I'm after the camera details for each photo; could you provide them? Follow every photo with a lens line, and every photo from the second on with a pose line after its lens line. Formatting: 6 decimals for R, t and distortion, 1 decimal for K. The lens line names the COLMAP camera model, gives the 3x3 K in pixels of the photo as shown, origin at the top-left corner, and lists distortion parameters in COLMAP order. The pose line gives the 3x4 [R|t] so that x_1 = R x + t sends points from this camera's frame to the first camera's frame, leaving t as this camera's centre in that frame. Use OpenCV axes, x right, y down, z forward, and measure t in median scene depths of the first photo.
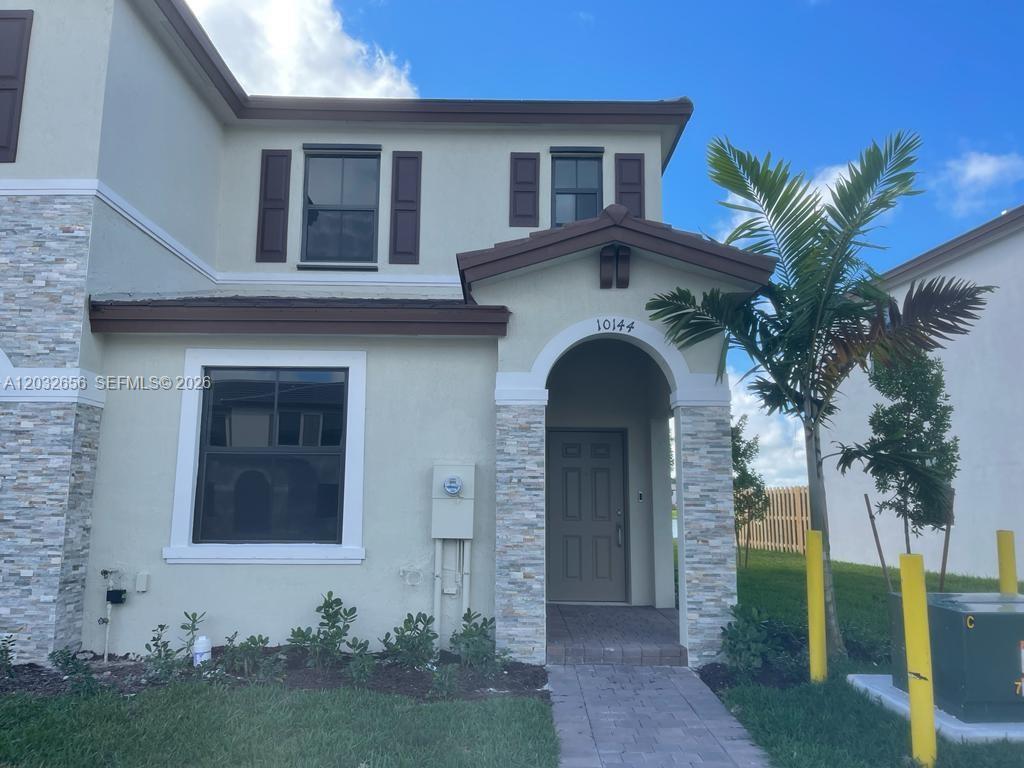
lens RADIAL K [[764.8, 0, 506.8], [0, 764.8, 391.0], [0, 0, 1]] dist [0.097761, -0.148775]
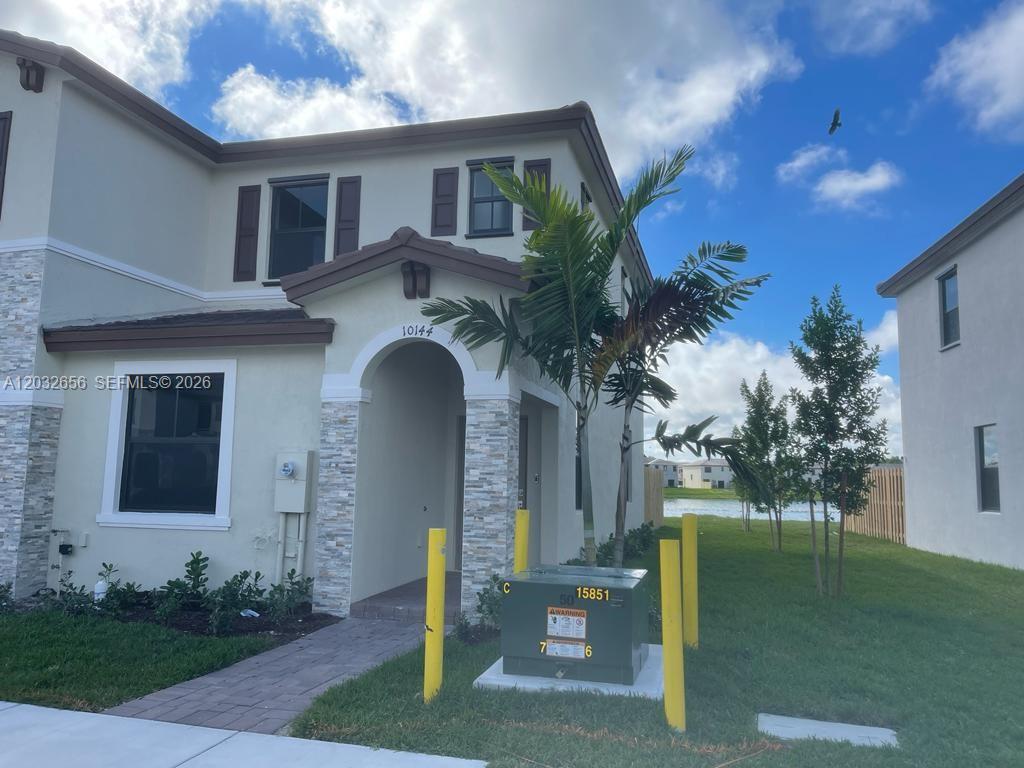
lens RADIAL K [[764.8, 0, 506.8], [0, 764.8, 391.0], [0, 0, 1]] dist [0.097761, -0.148775]
pose [[0.963458, -0.019991, -0.267111, 0.590453], [0.027360, 0.999340, 0.023893, -0.019518], [0.266457, -0.030328, 0.963369, -0.078673]]
